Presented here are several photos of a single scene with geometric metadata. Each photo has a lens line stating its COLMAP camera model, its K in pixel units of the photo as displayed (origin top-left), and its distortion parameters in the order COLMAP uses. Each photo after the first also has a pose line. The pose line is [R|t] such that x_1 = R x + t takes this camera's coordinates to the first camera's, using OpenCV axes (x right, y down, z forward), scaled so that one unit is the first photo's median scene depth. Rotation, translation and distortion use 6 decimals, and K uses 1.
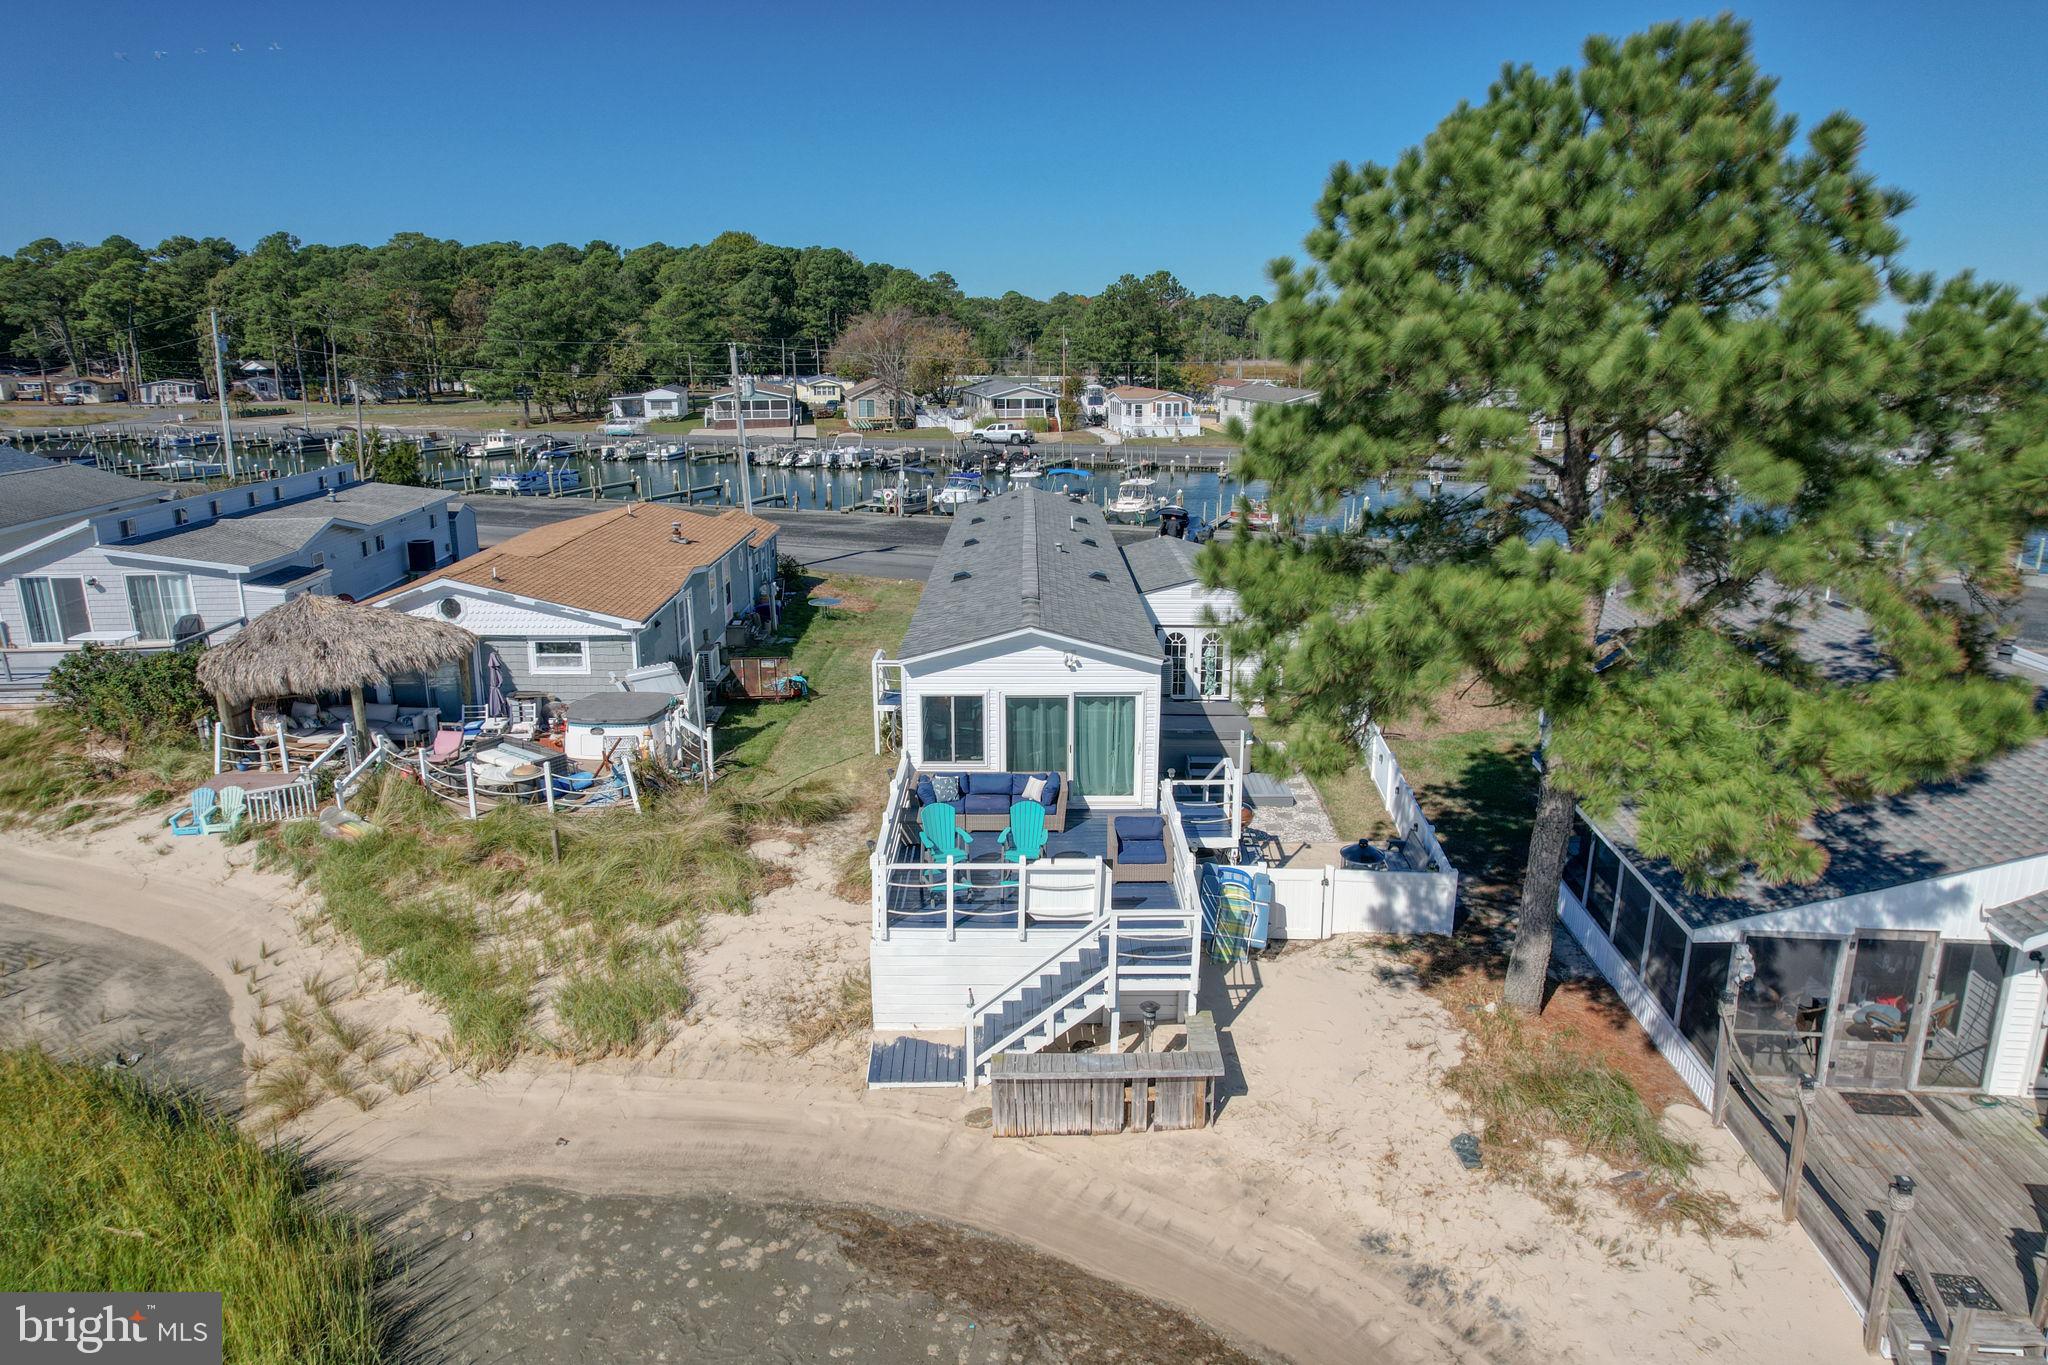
lens RADIAL K [[1313.3, 0, 1024.0], [0, 1313.3, 682.5], [0, 0, 1]] dist [-0.077073, 0.060570]
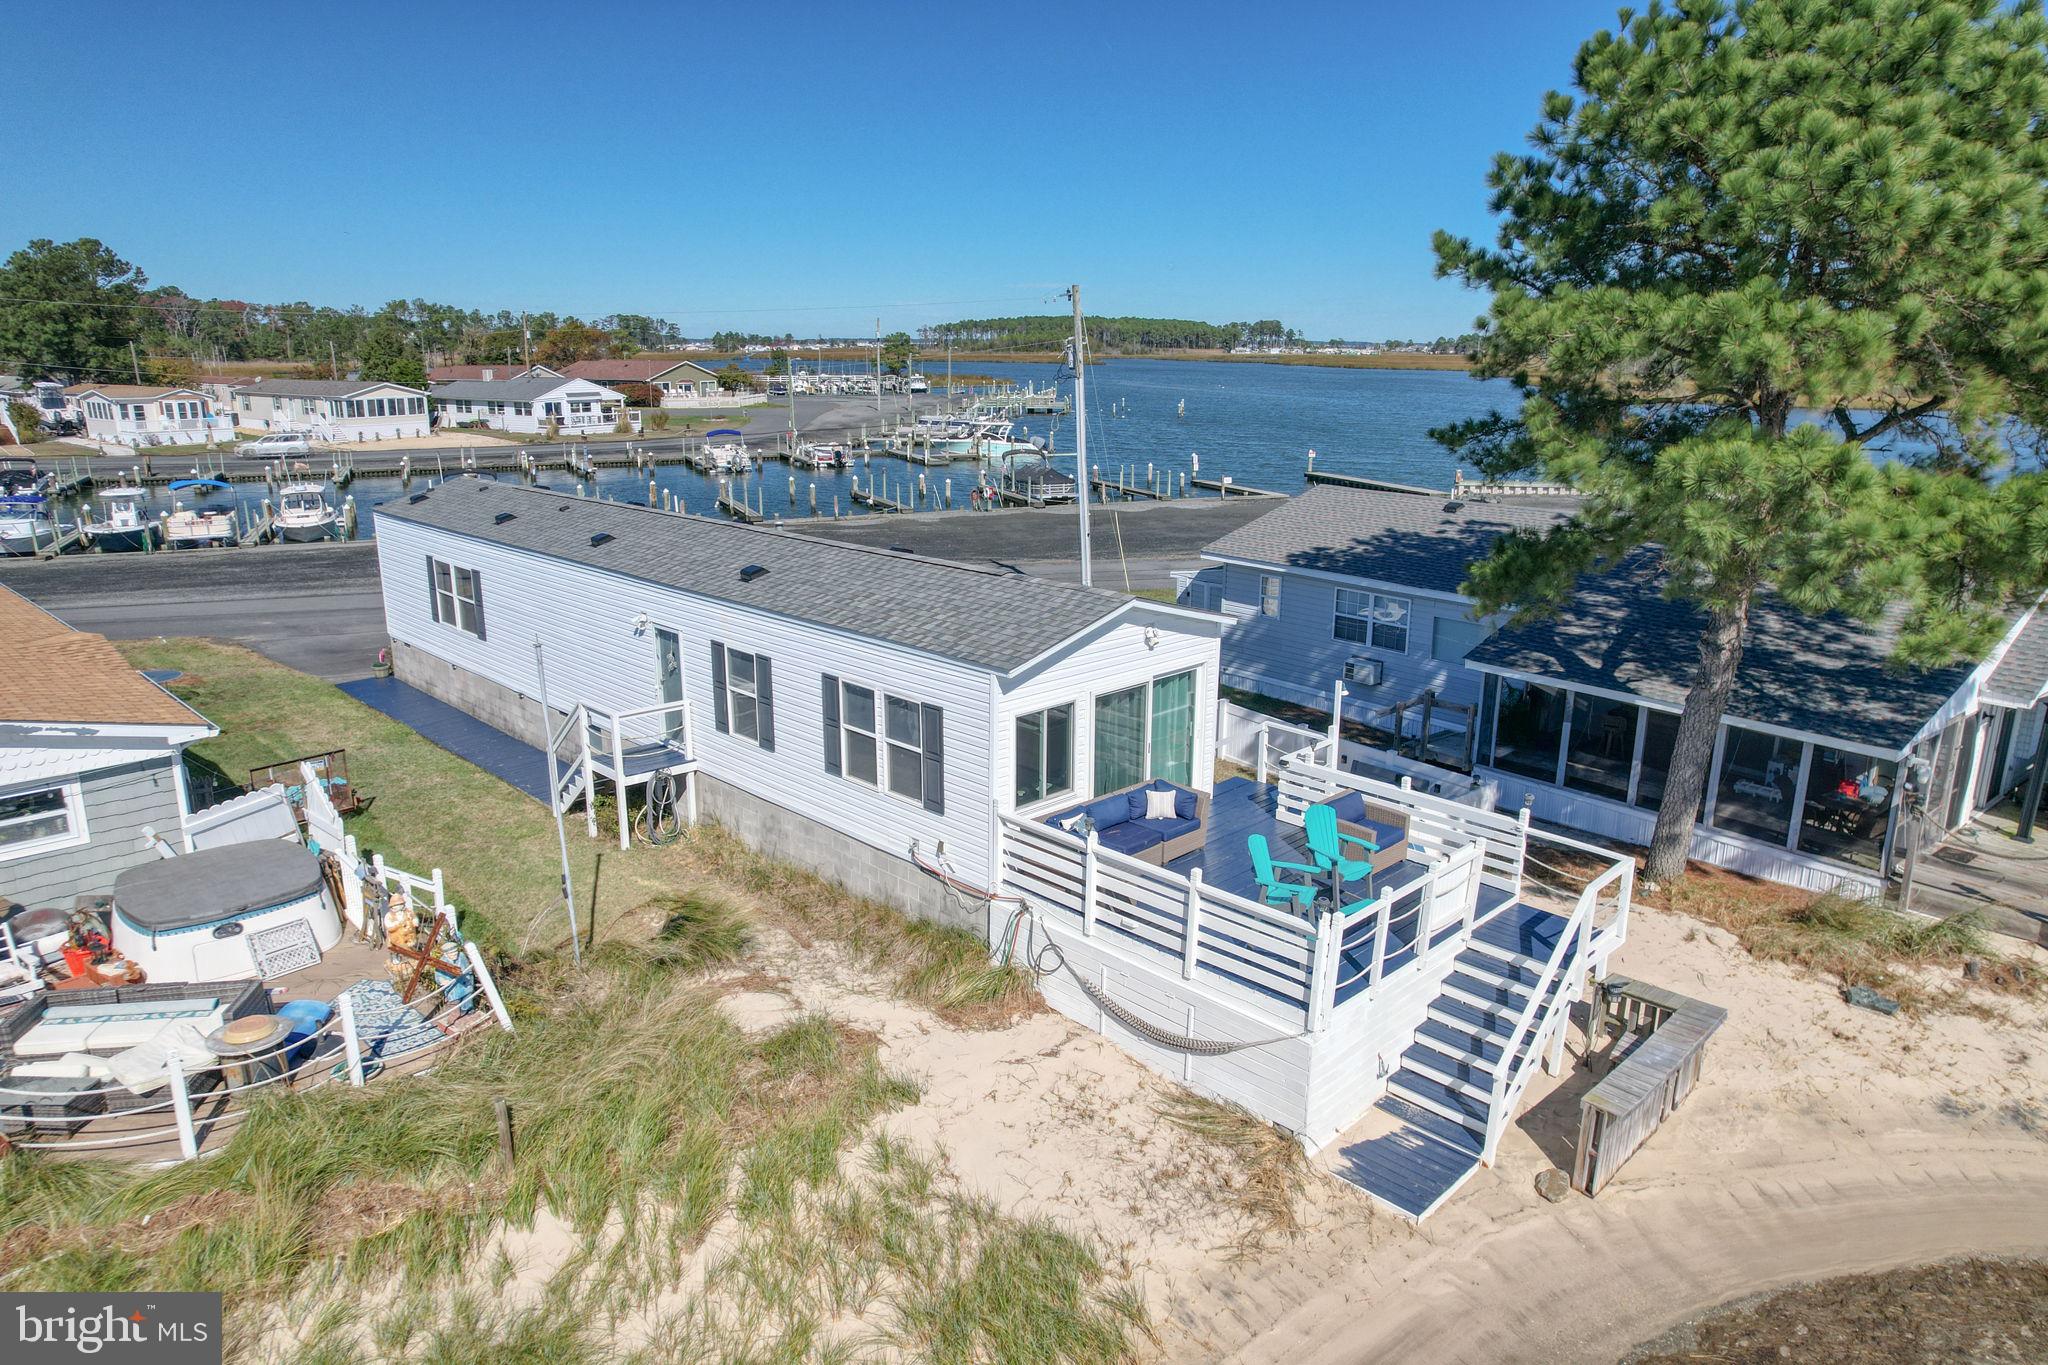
lens RADIAL K [[1328.8, 0, 1024.0], [0, 1328.8, 682.5], [0, 0, 1]] dist [-0.087961, 0.079841]
pose [[0.711970, -0.171703, 0.680894, -0.467027], [0.171986, 0.982750, 0.067988, -0.046984], [-0.680823, 0.068699, 0.729219, 0.387161]]
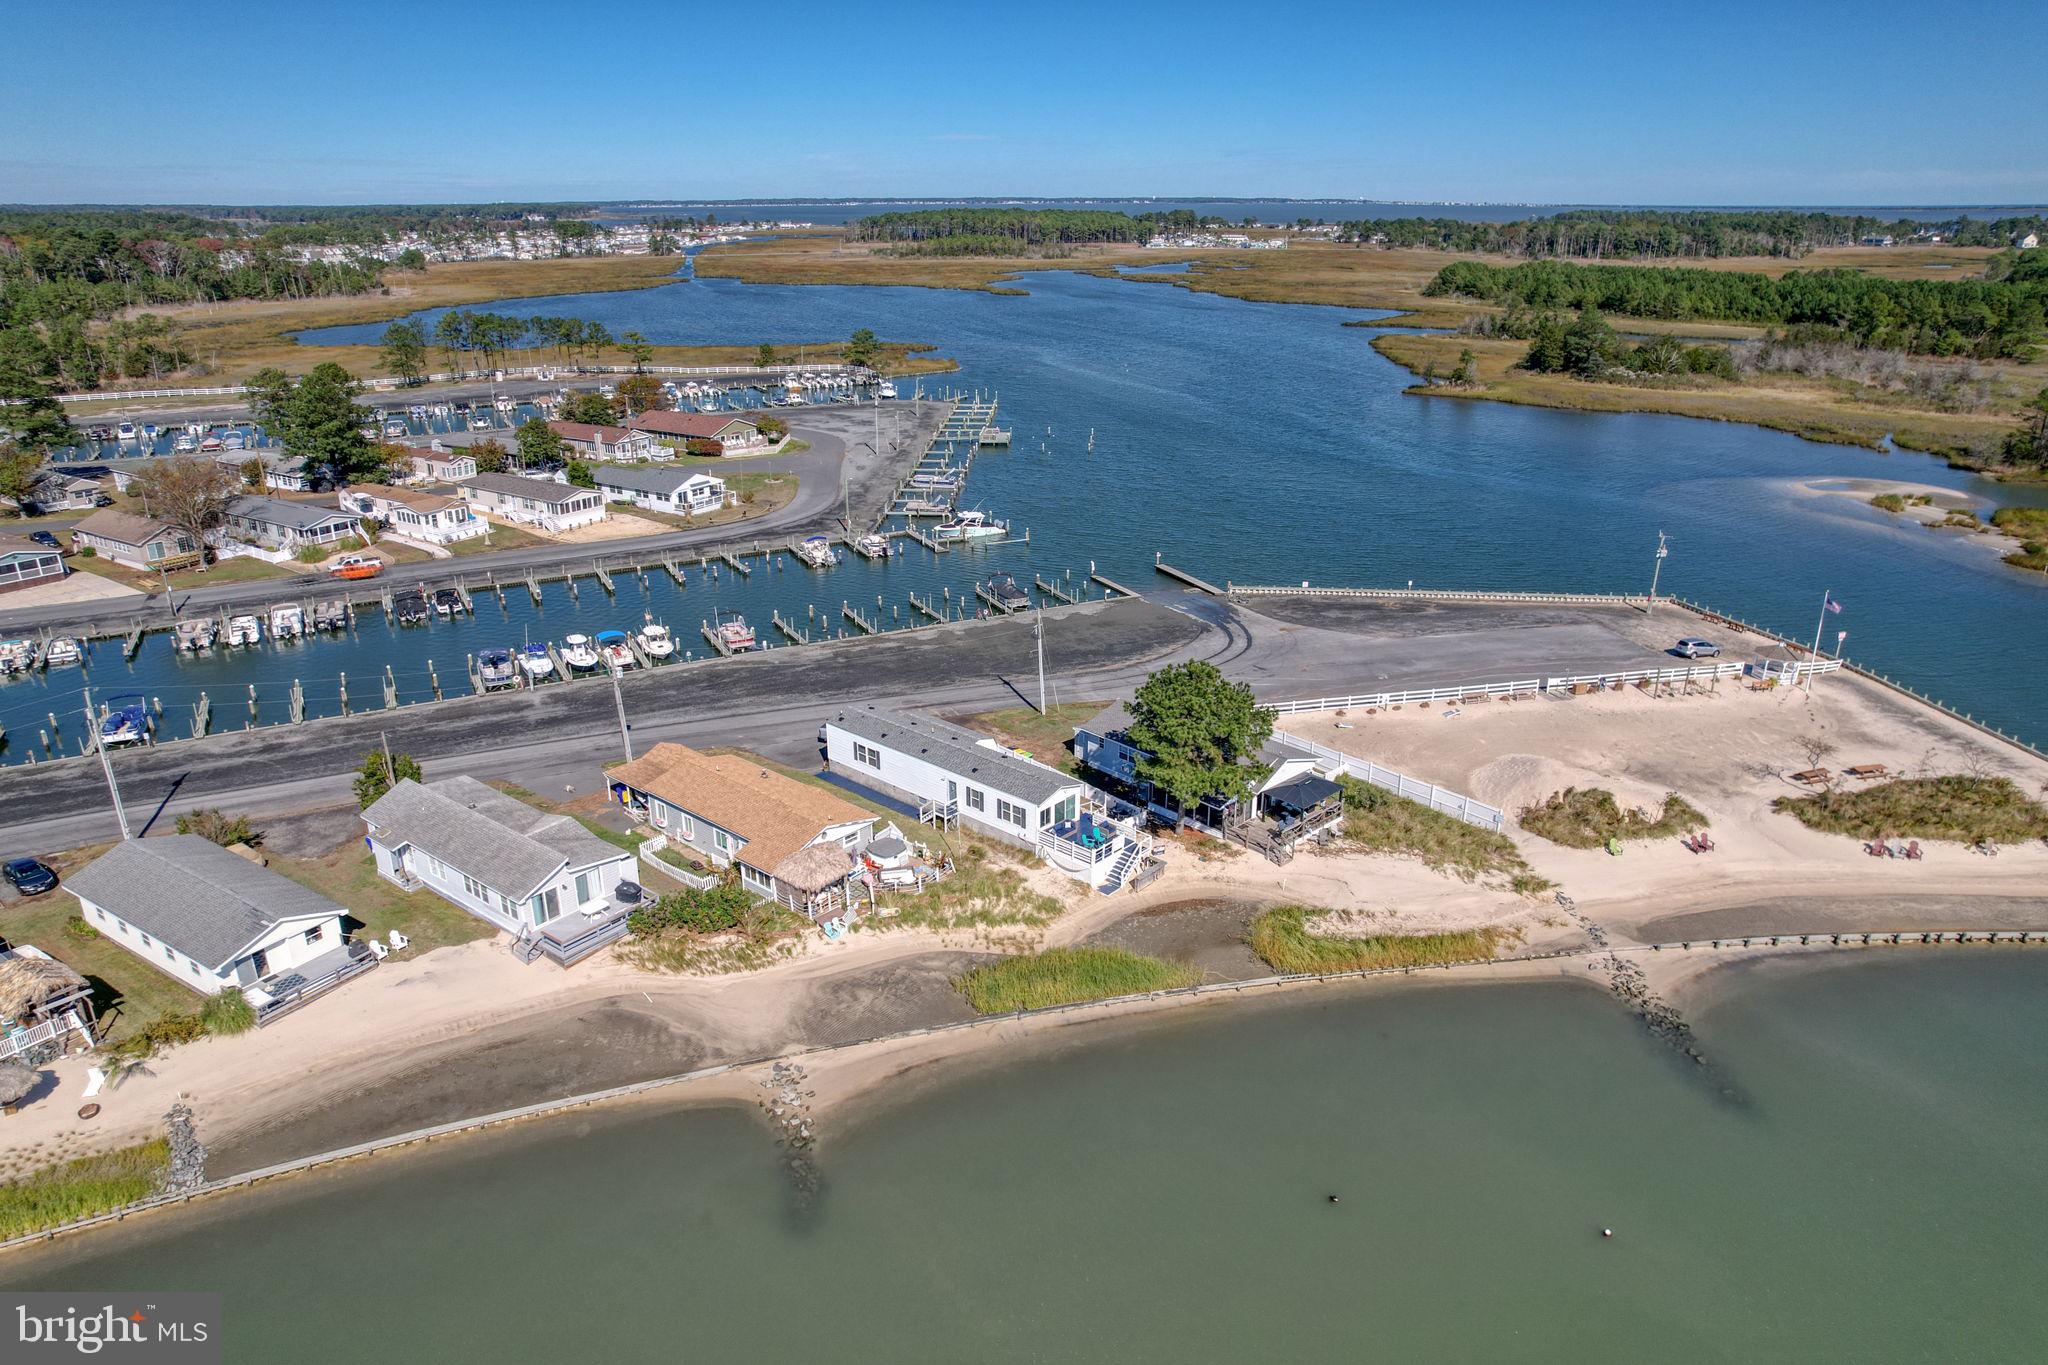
lens RADIAL K [[1313.3, 0, 1024.0], [0, 1313.3, 682.5], [0, 0, 1]] dist [-0.077073, 0.060570]
pose [[0.669050, -0.259672, 0.696379, -2.200693], [0.188935, 0.965621, 0.178548, -0.859503], [-0.718802, 0.012113, 0.695109, -1.335373]]
